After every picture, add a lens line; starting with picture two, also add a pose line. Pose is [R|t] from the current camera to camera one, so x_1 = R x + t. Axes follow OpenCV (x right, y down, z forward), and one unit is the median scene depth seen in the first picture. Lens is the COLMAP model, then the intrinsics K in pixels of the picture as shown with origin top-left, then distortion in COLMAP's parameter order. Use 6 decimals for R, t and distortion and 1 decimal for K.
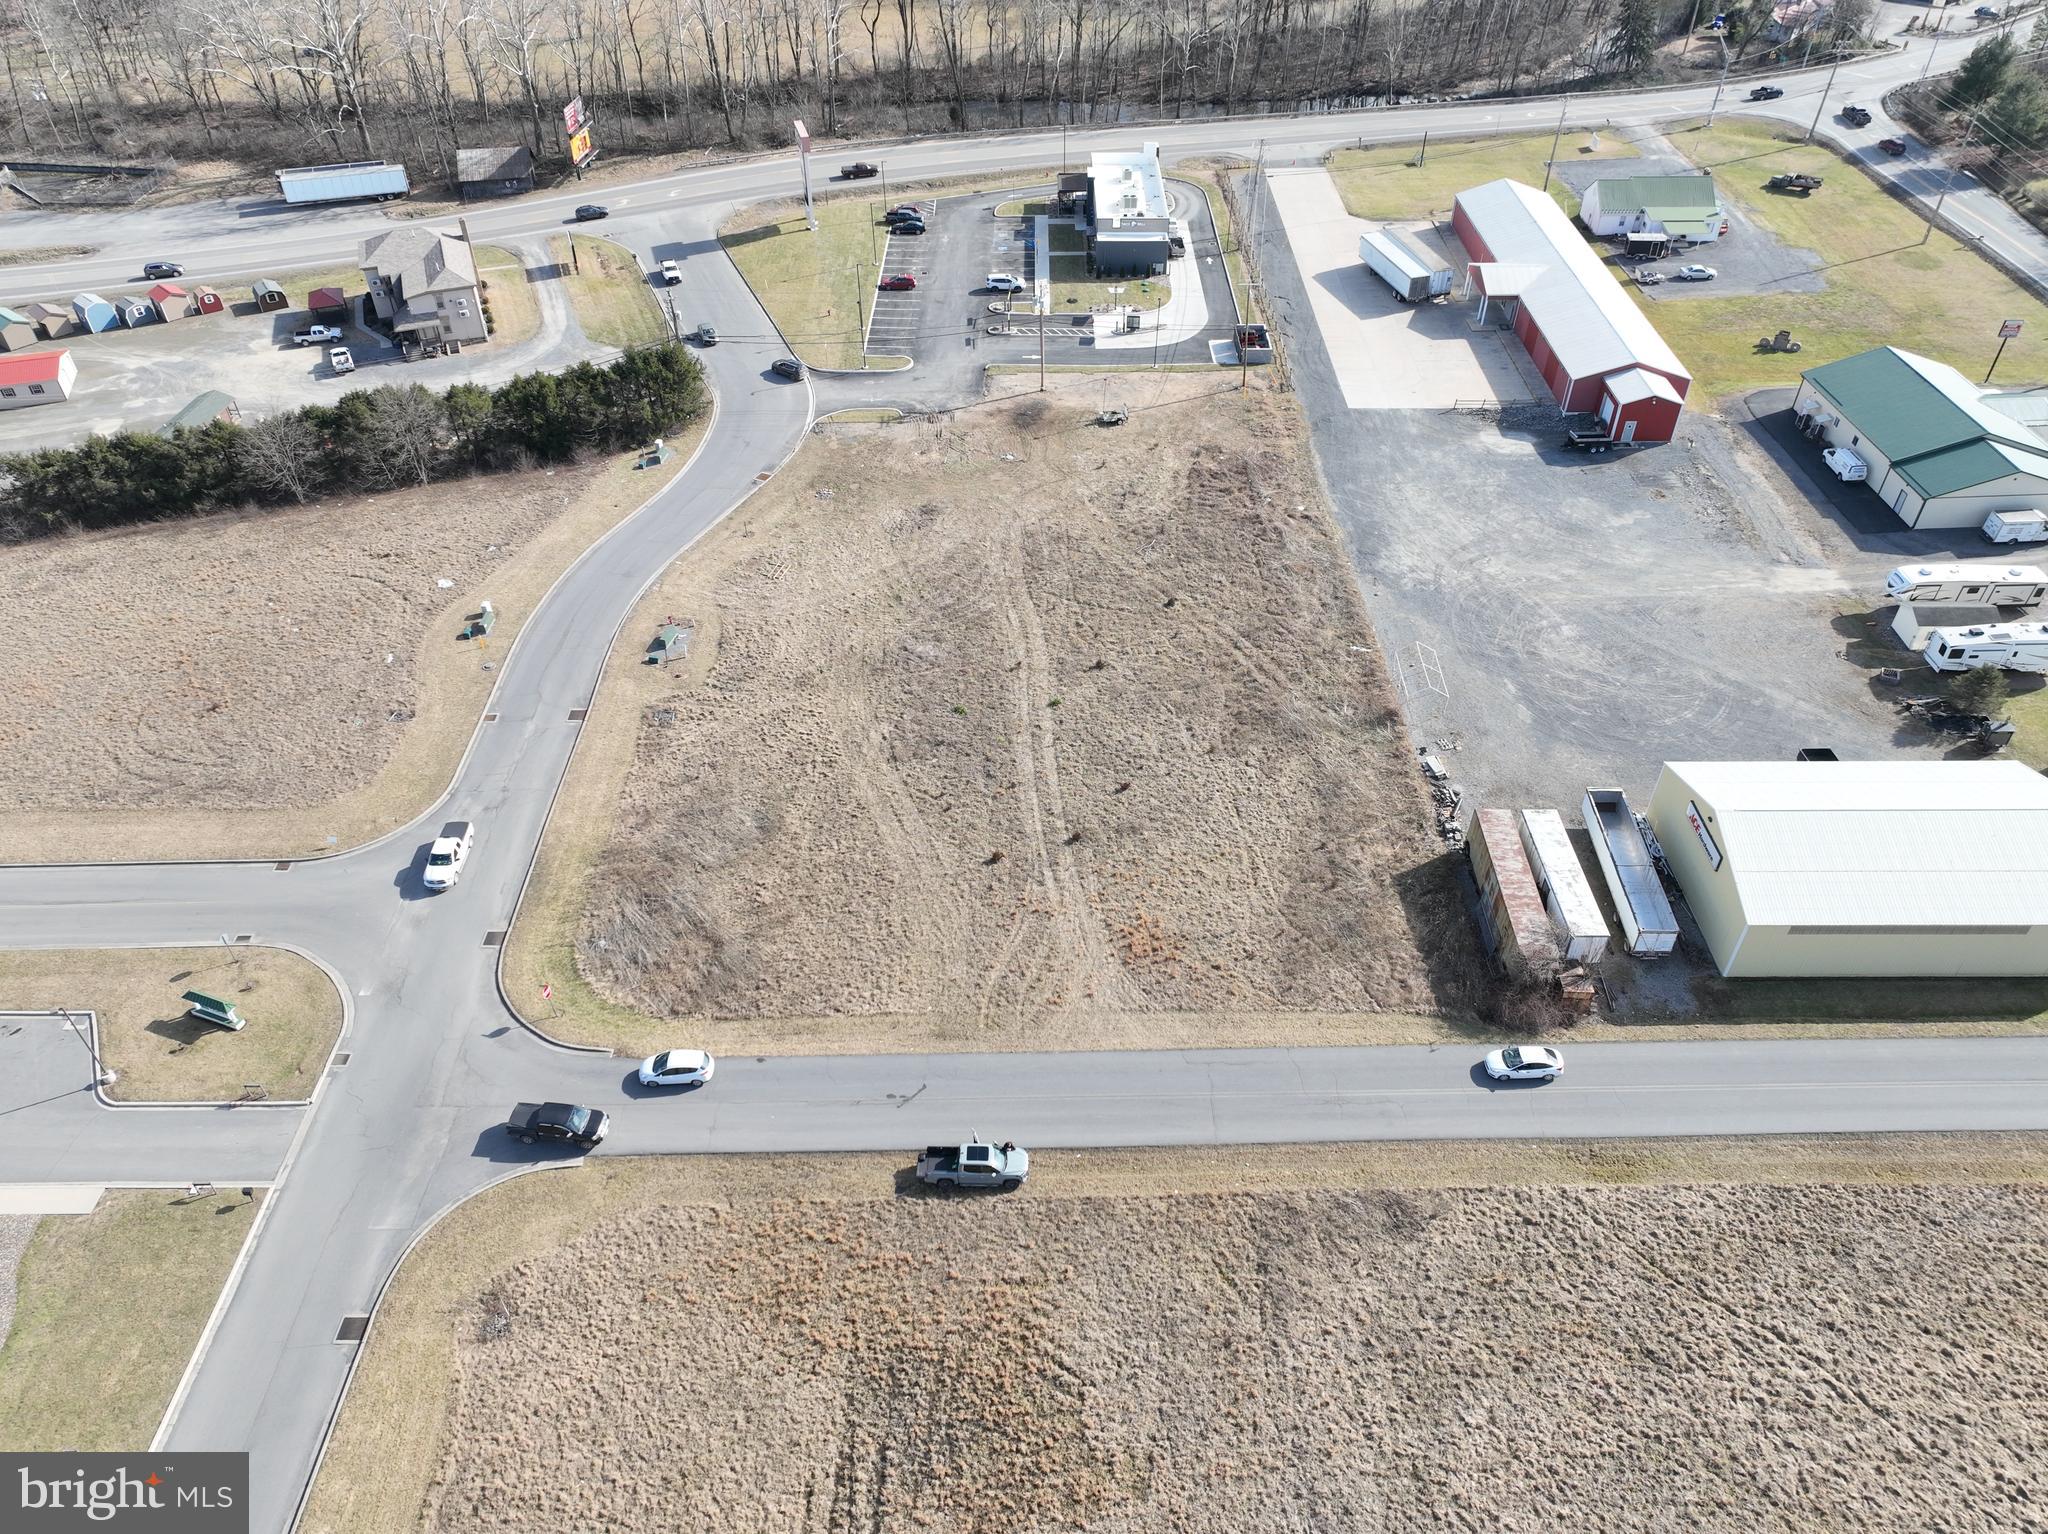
lens RADIAL K [[1445.3, 0, 1024.0], [0, 1445.3, 767.0], [0, 0, 1]] dist [-0.013756, 0.032979]
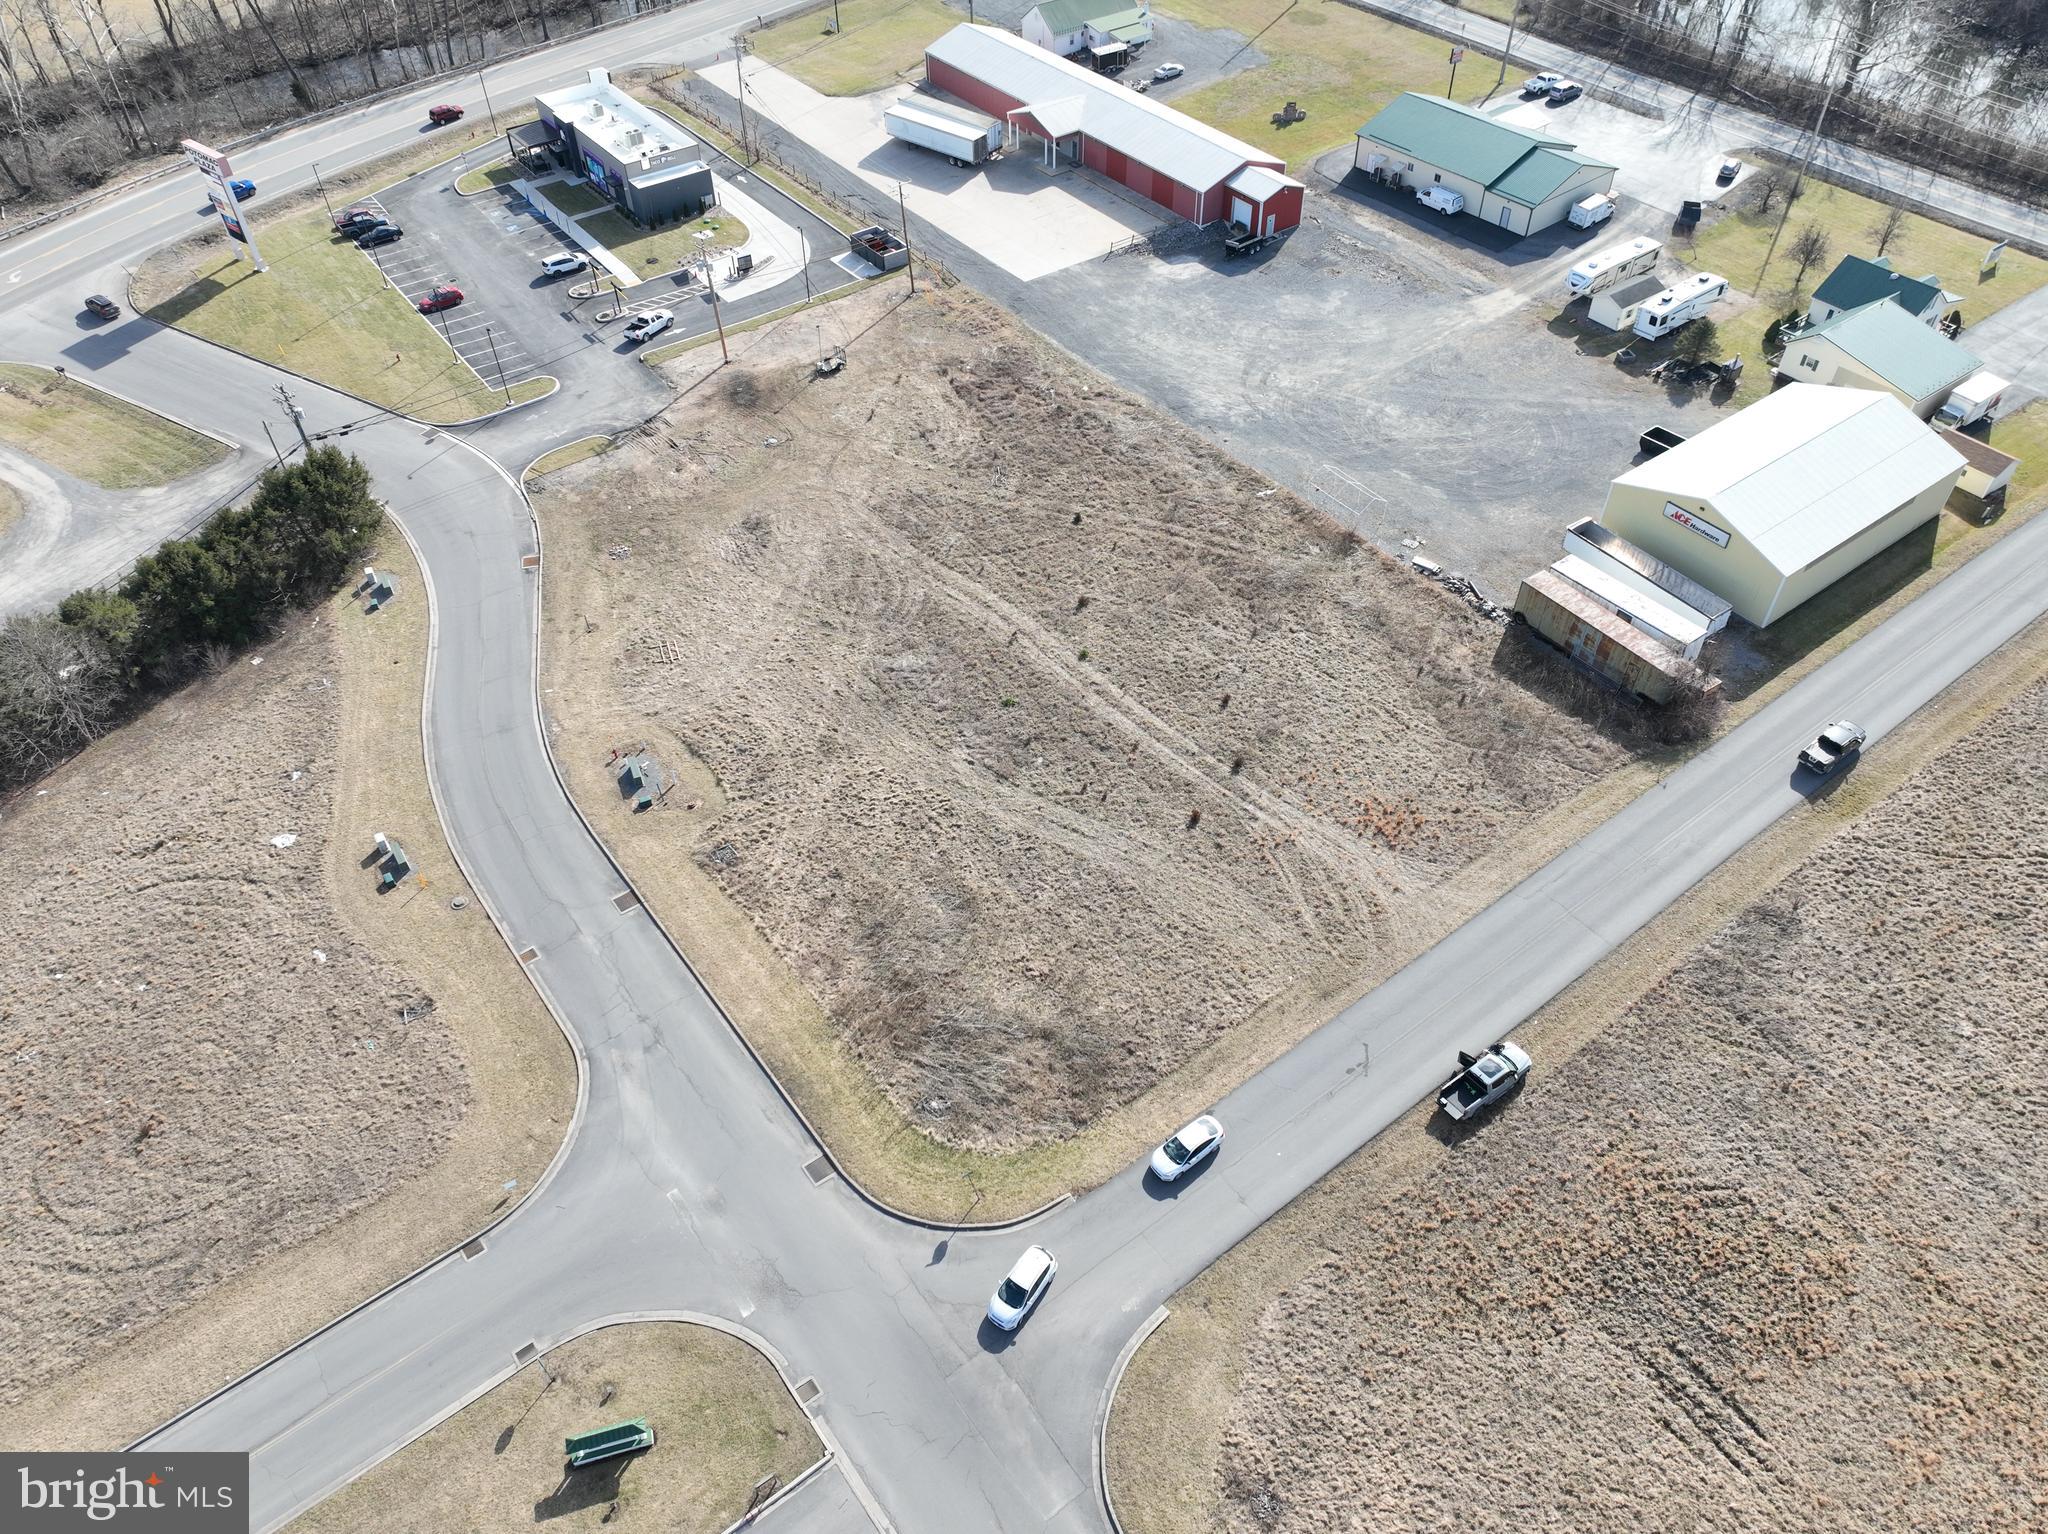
lens RADIAL K [[1445.3, 0, 1024.0], [0, 1445.3, 767.0], [0, 0, 1]] dist [-0.013756, 0.032979]
pose [[0.802760, -0.427406, 0.415813, -0.409146], [0.395042, 0.903530, 0.166061, -0.141512], [-0.446675, 0.030956, 0.894161, 0.161948]]
